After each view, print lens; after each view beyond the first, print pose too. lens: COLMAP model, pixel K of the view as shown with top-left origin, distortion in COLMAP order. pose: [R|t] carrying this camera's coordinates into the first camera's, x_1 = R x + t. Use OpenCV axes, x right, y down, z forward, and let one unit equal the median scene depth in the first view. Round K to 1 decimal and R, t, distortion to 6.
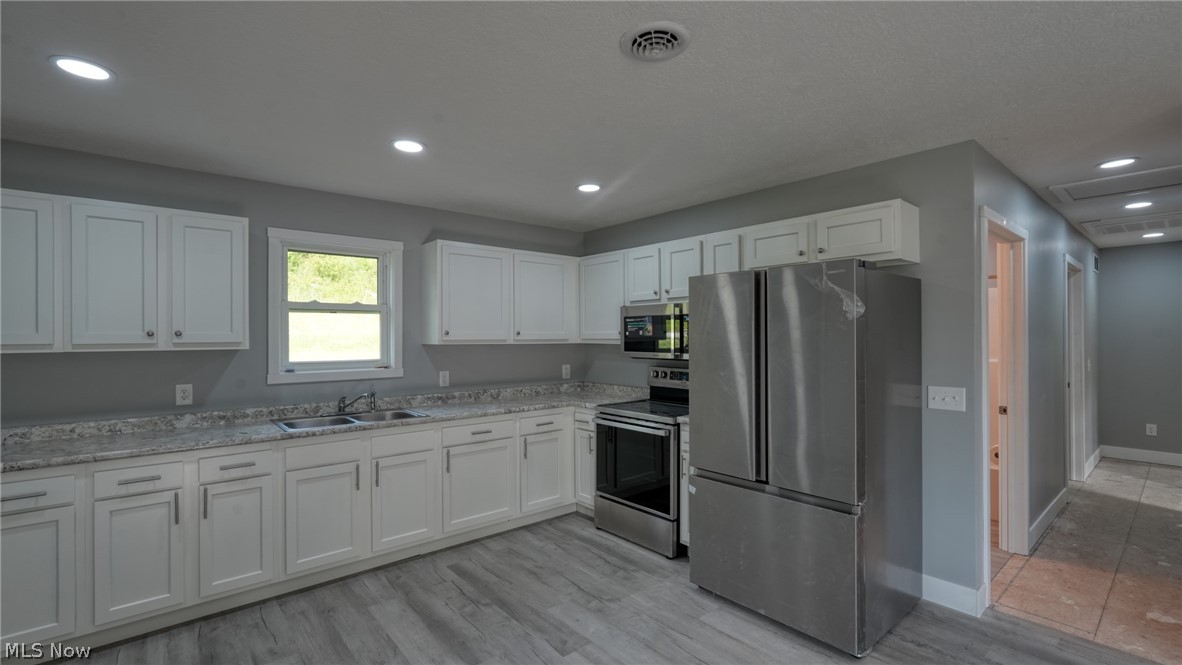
lens RADIAL K [[517.6, 0, 591.0], [0, 517.6, 332.5], [0, 0, 1]] dist [-0.015232, 0.007462]
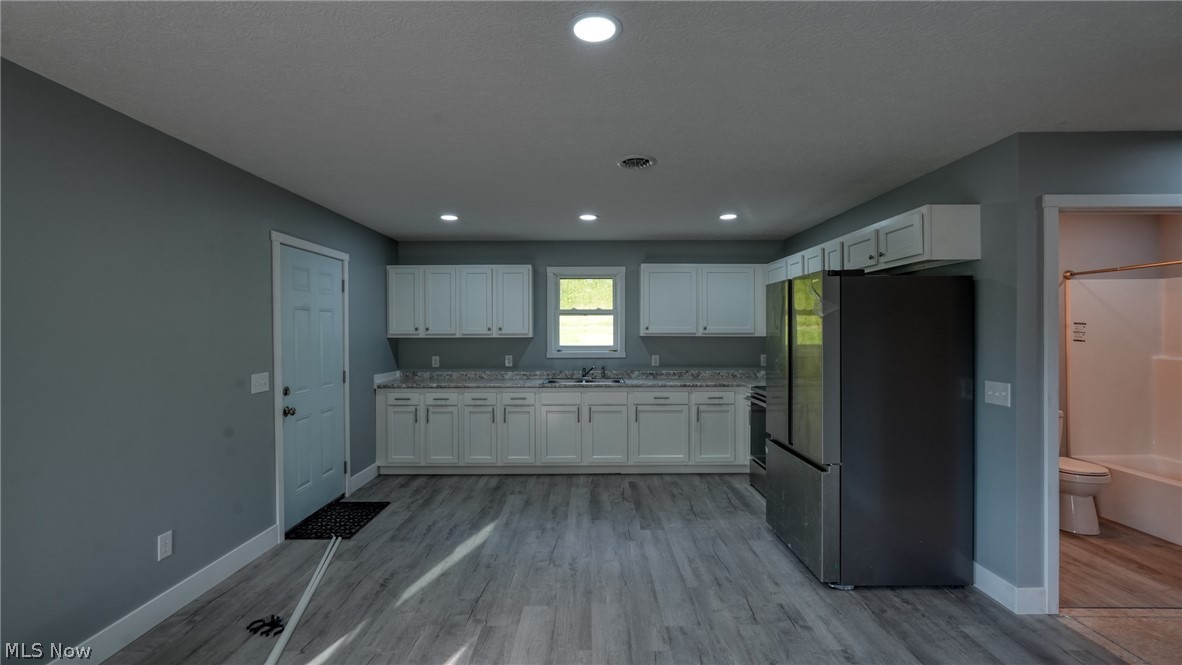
lens RADIAL K [[516.7, 0, 591.0], [0, 516.7, 332.5], [0, 0, 1]] dist [-0.014387, 0.006427]
pose [[0.764783, 0.005148, -0.644267, 0.633411], [0.003093, 0.999927, 0.011661, -0.004651], [0.644281, -0.010911, 0.764711, -0.239670]]
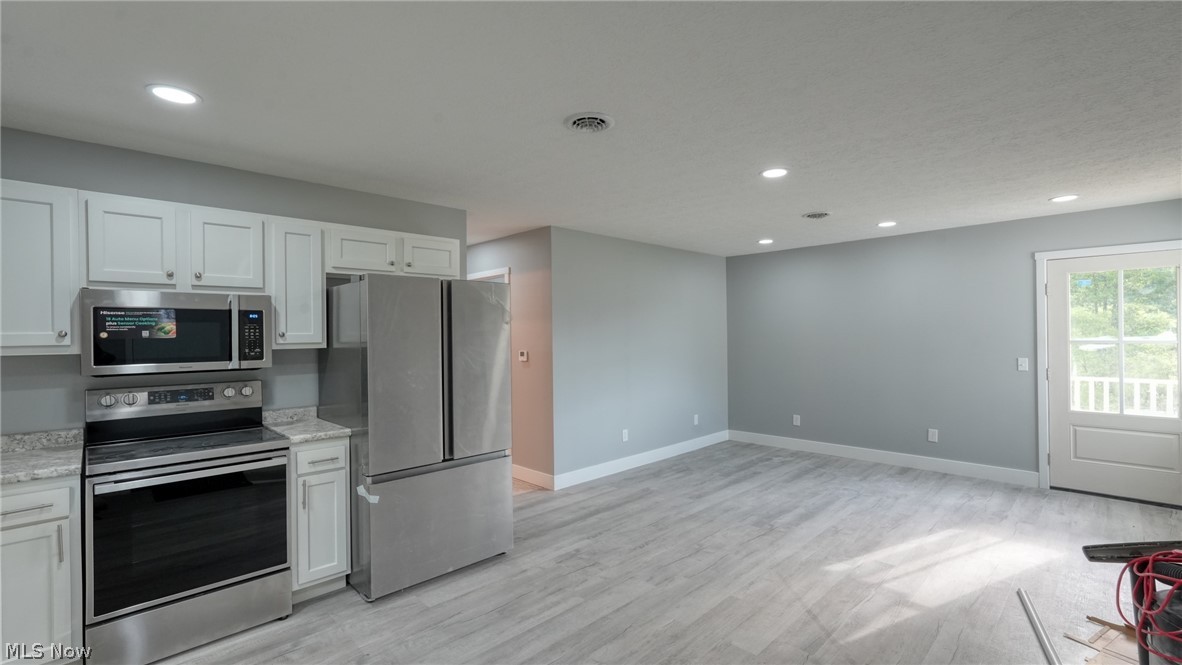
lens RADIAL K [[517.6, 0, 591.0], [0, 517.6, 332.5], [0, 0, 1]] dist [-0.015232, 0.007462]
pose [[-0.070563, 0.008508, 0.997471, -0.712207], [0.005652, 0.999951, -0.008130, 0.008529], [-0.997491, 0.005064, -0.070607, 0.618603]]
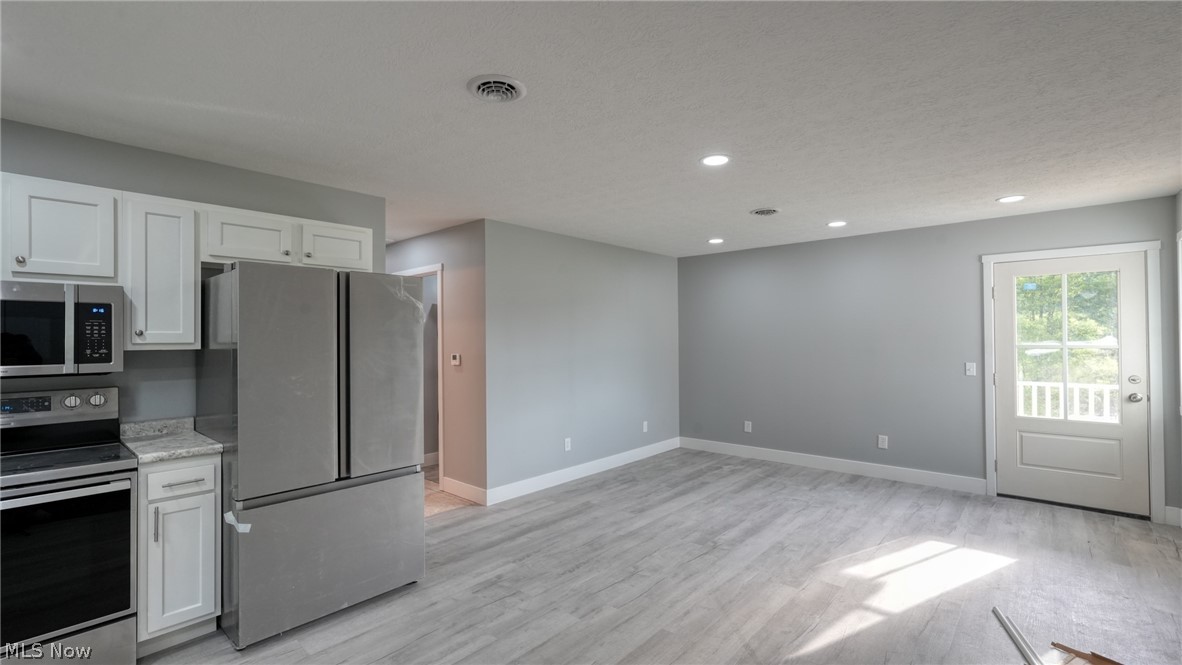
lens RADIAL K [[516.7, 0, 591.0], [0, 516.7, 332.5], [0, 0, 1]] dist [-0.014387, 0.006427]
pose [[-0.137247, 0.016629, 0.990397, -0.613803], [0.001255, 0.999861, -0.016614, 0.014604], [-0.990536, -0.001037, -0.137249, 0.534898]]
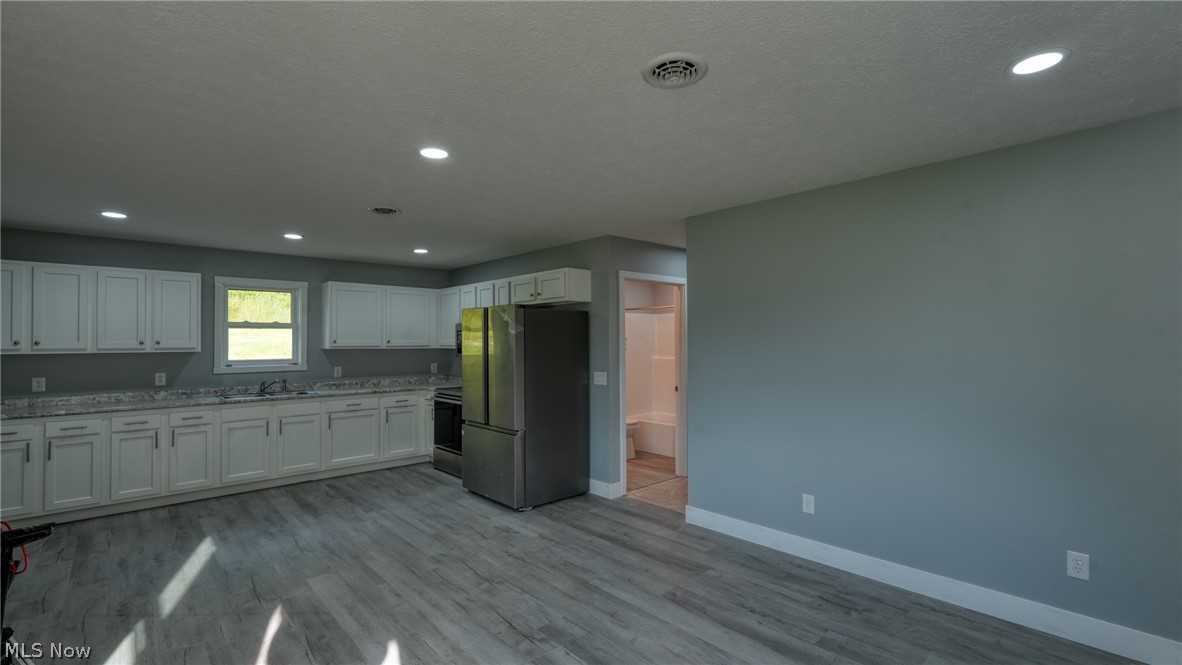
lens RADIAL K [[517.6, 0, 591.0], [0, 517.6, 332.5], [0, 0, 1]] dist [-0.015232, 0.007462]
pose [[0.999286, -0.000602, 0.037781, 0.514435], [0.001071, 0.999923, -0.012400, -0.007242], [-0.037771, 0.012431, 0.999209, -0.685175]]
